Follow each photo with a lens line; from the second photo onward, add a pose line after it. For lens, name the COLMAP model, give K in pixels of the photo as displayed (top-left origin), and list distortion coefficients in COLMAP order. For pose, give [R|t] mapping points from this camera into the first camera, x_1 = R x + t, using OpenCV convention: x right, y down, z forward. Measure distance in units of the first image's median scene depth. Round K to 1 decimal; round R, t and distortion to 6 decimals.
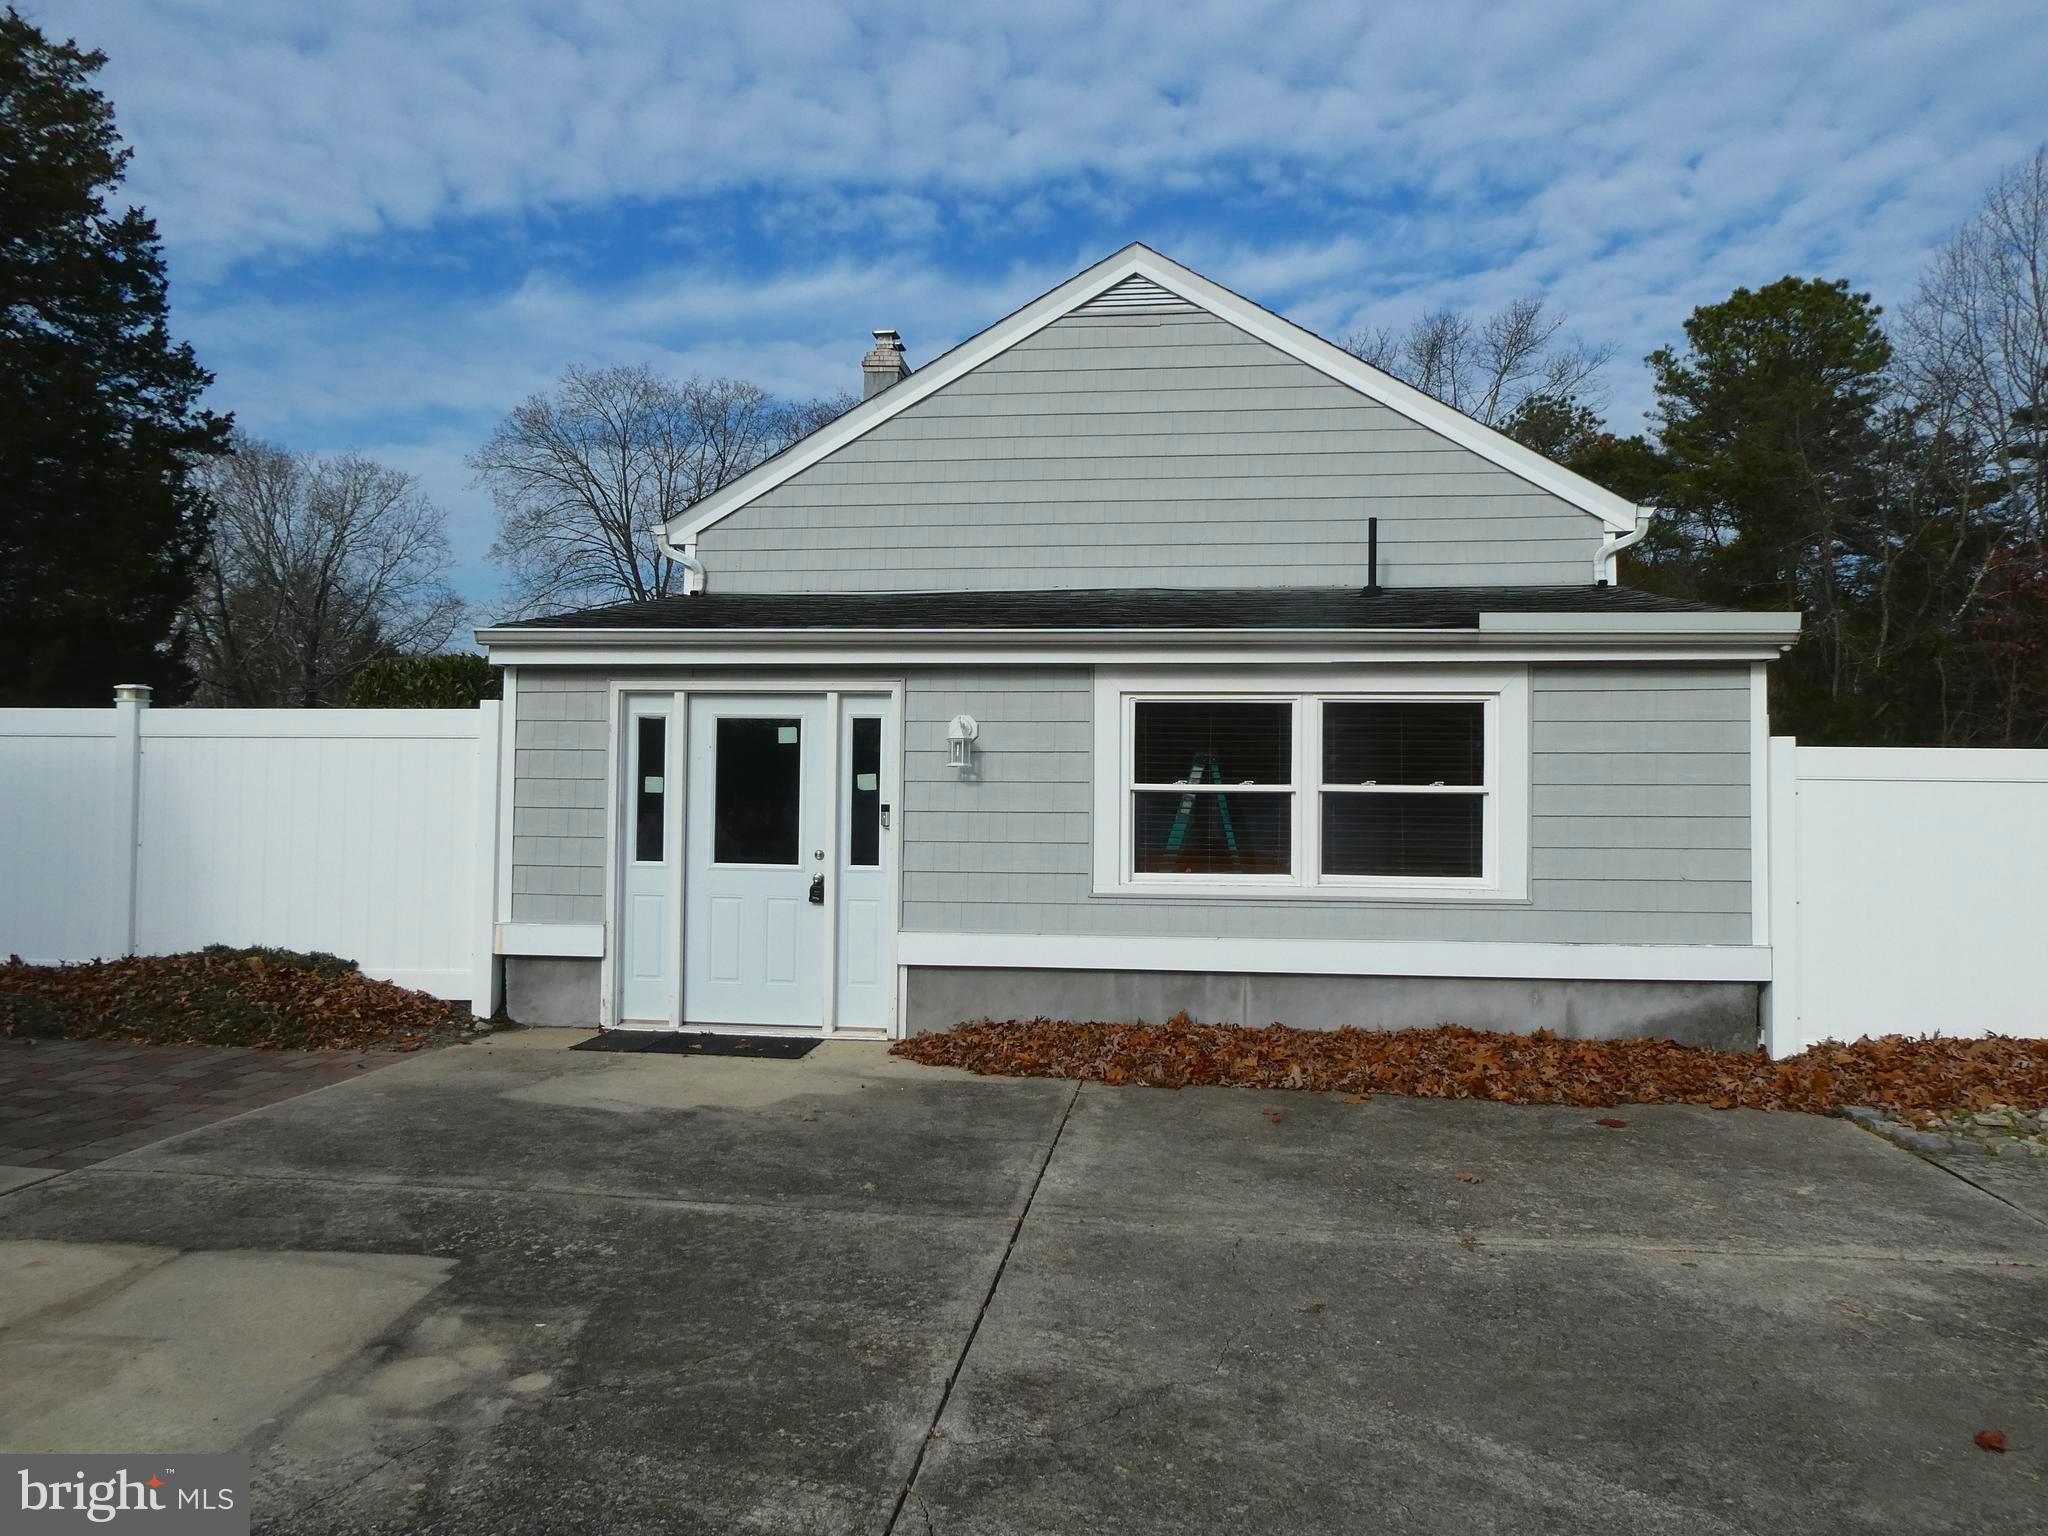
lens RADIAL K [[1432.3, 0, 1024.0], [0, 1432.3, 768.0], [0, 0, 1]] dist [-0.011694, 0.009638]
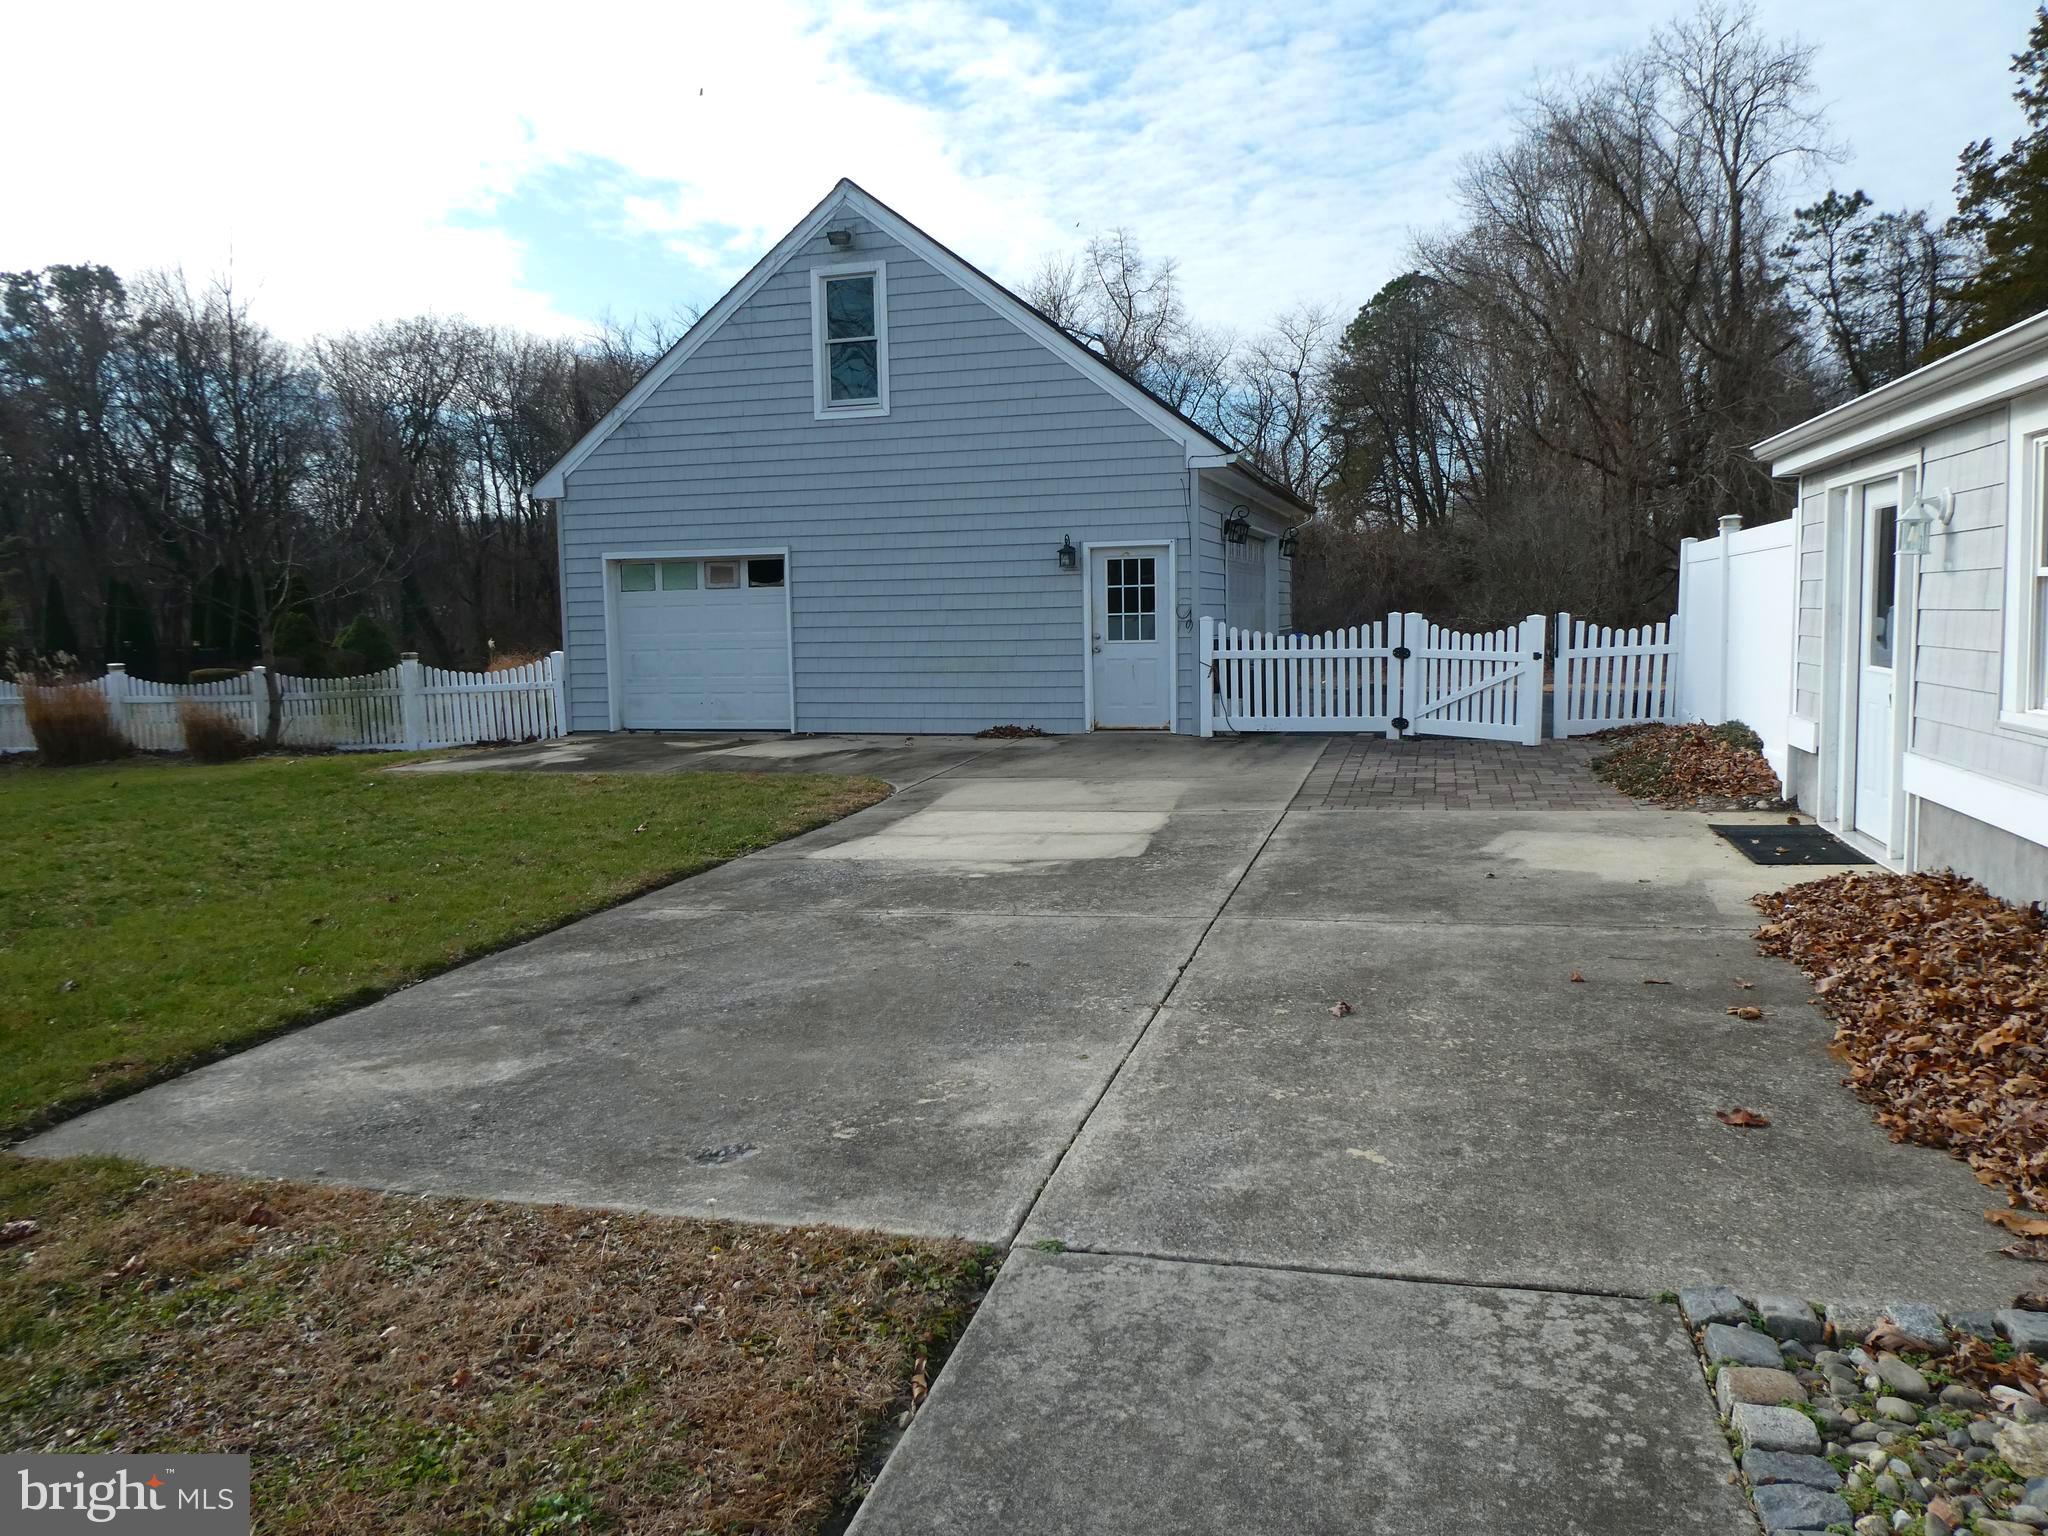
lens RADIAL K [[1436.9, 0, 1024.0], [0, 1436.9, 768.0], [0, 0, 1]] dist [-0.047208, -0.000931]
pose [[-0.153446, 0.098715, -0.983214, 1.499625], [0.045543, 0.994647, 0.092755, 0.041383], [0.987107, -0.030545, -0.157120, 1.146246]]
